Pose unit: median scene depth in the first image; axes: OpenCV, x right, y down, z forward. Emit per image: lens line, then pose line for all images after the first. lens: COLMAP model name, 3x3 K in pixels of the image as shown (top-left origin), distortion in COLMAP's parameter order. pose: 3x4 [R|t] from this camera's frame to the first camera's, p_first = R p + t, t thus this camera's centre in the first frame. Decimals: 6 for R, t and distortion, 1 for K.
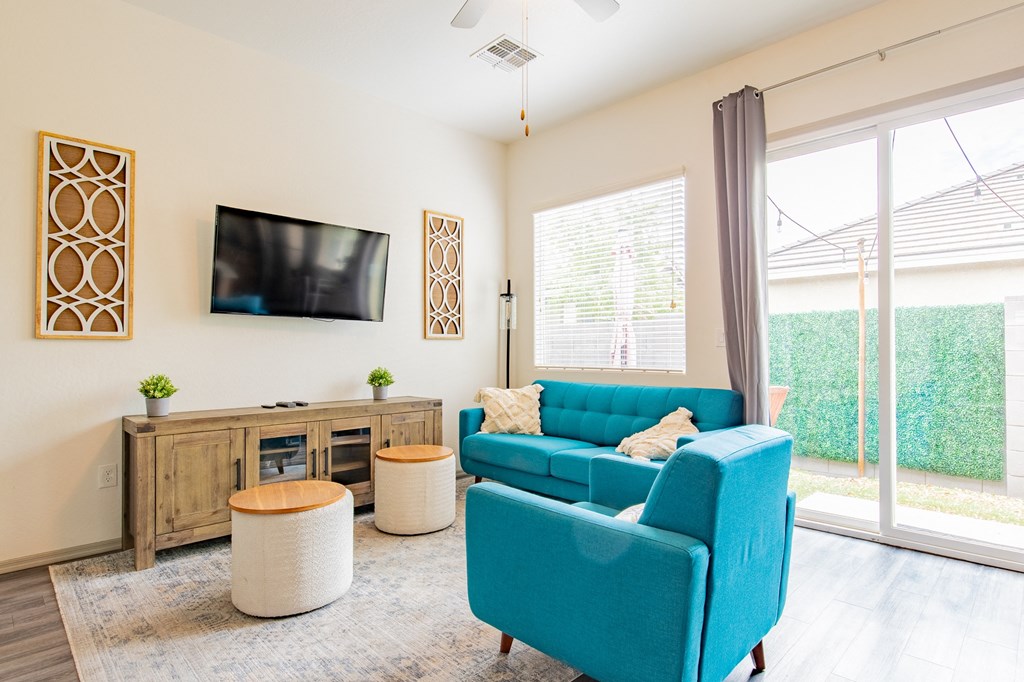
lens RADIAL K [[546.6, 0, 512.9], [0, 546.6, 340.4], [0, 0, 1]] dist [-0.002416, -0.000501]
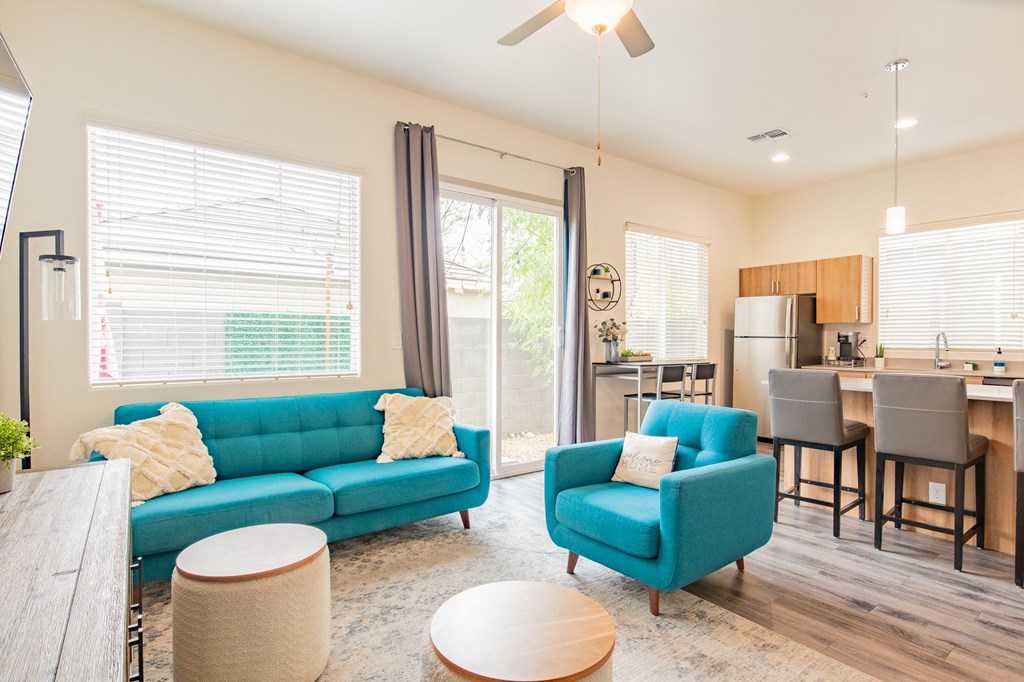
lens RADIAL K [[546.6, 0, 512.9], [0, 546.6, 341.8], [0, 0, 1]] dist [-0.002416, -0.000501]
pose [[0.109356, 0.003635, 0.993996, -0.758915], [-0.007669, 0.999967, -0.002813, -0.002480], [-0.993973, -0.007316, 0.109381, 0.741135]]
